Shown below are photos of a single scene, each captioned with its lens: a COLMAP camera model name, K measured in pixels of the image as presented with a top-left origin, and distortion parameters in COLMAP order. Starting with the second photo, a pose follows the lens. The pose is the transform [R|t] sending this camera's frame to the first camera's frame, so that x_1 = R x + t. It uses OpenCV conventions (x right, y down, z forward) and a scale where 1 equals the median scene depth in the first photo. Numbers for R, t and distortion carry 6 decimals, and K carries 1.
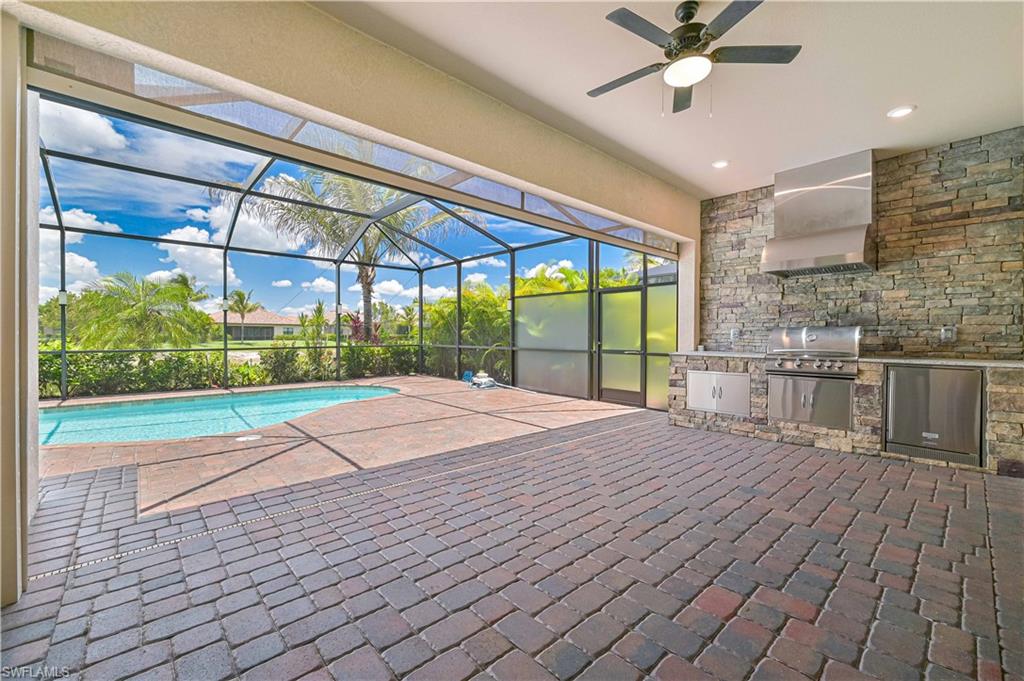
lens RADIAL K [[416.9, 0, 512.9], [0, 416.9, 338.1], [0, 0, 1]] dist [-0.000259, 0.000030]
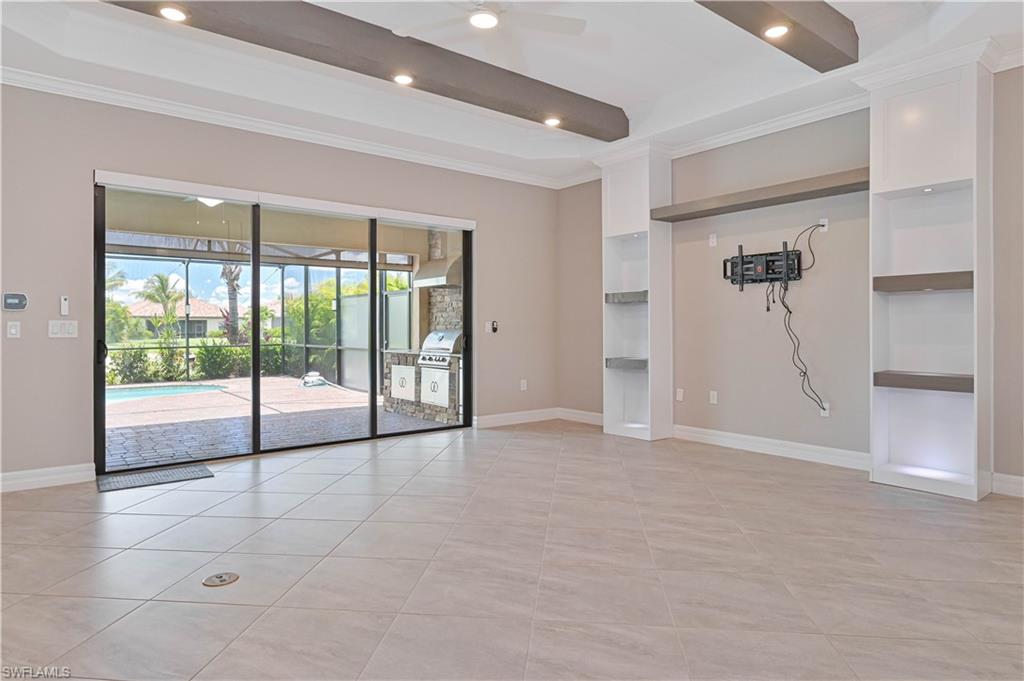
lens RADIAL K [[598.7, 0, 510.4], [0, 598.7, 328.3], [0, 0, 1]] dist [-0.000933, -0.000091]
pose [[0.997268, -0.007573, -0.073480, 0.975582], [0.007077, 0.999950, -0.007011, -0.016536], [0.073529, 0.006471, 0.997272, -0.781274]]
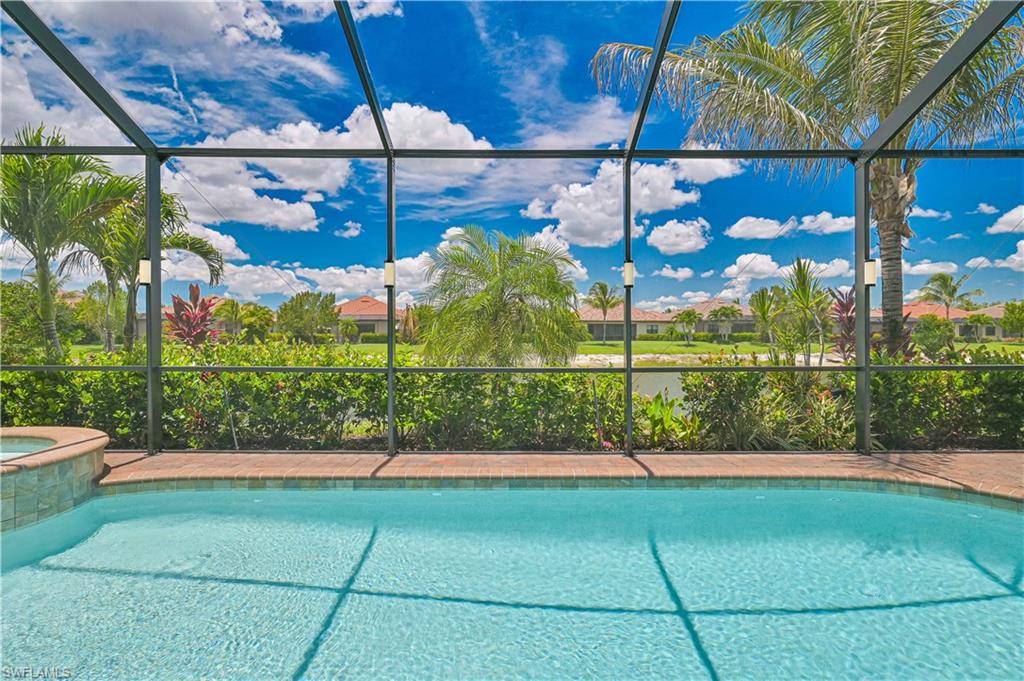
lens RADIAL K [[542.7, 0, 512.0], [0, 542.7, 340.5], [0, 0, 1]] dist [-0.001475, -0.000144]
pose [[0.741737, 0.005073, -0.670672, -0.700180], [-0.001800, 0.999983, 0.005573, -0.018129], [0.670688, -0.002926, 0.741733, 0.852881]]
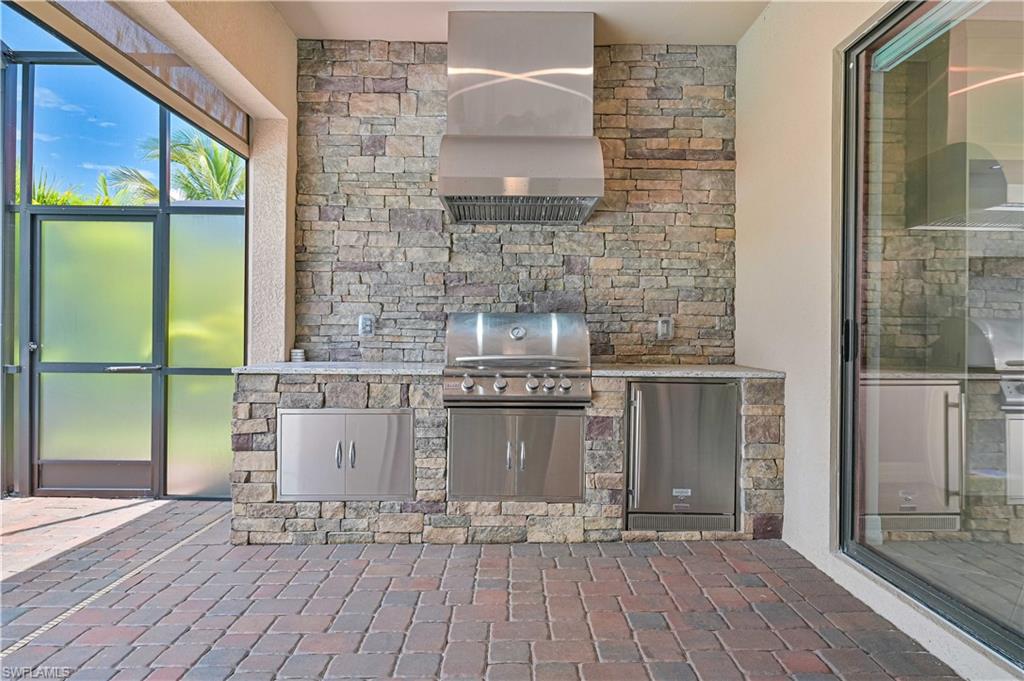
lens RADIAL K [[617.9, 0, 514.0], [0, 617.9, 335.0], [0, 0, 1]] dist [-0.001649, 0.001037]
pose [[0.666779, -0.000113, 0.745255, 0.119580], [-0.001516, 0.999998, 0.001508, 0.000235], [-0.745254, -0.002136, 0.666778, 0.438511]]
